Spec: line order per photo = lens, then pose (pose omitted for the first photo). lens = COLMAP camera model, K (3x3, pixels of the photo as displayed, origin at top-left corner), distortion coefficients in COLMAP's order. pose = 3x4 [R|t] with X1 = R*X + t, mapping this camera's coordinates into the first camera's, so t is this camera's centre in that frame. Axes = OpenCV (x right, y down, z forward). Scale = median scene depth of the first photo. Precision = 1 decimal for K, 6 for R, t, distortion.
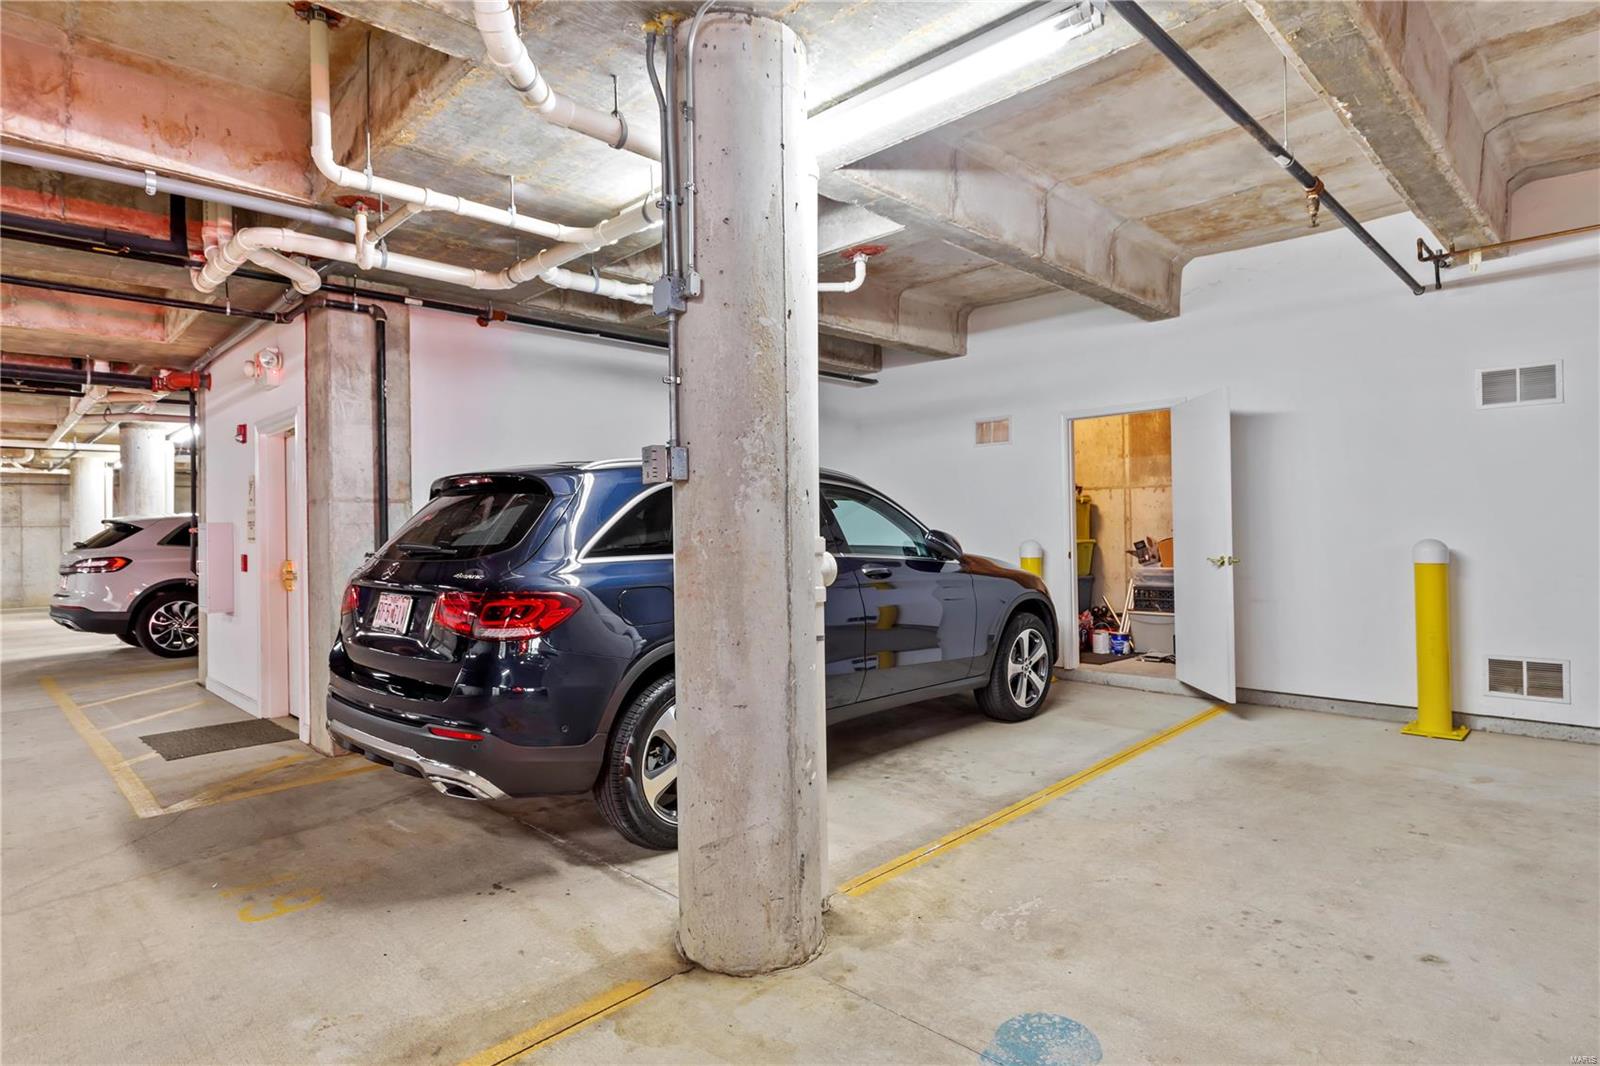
lens RADIAL K [[866.4, 0, 803.3], [0, 866.4, 525.4], [0, 0, 1]] dist [0.016568, -0.000056]
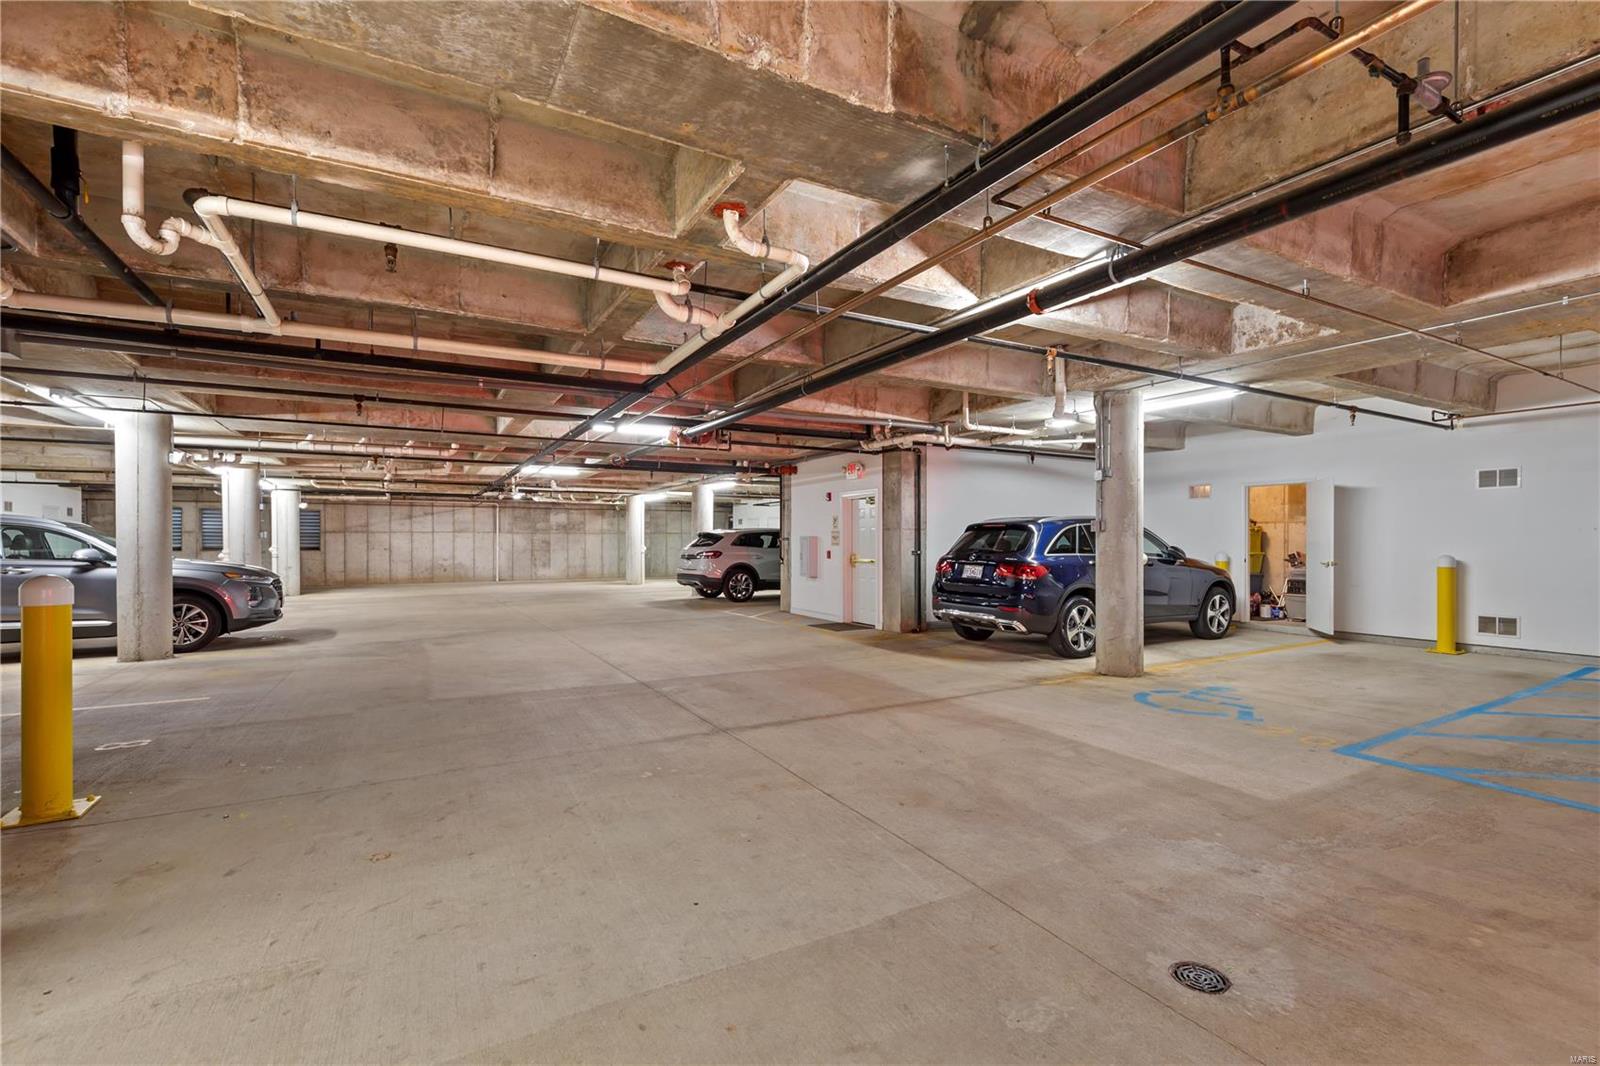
lens RADIAL K [[730.0, 0, 797.4], [0, 730.0, 543.4], [0, 0, 1]] dist [0.007620, -0.002293]
pose [[0.963284, 0.017570, -0.267909, -0.239022], [-0.014804, 0.999814, 0.012341, -0.008857], [0.268076, -0.007921, 0.963365, -0.930399]]
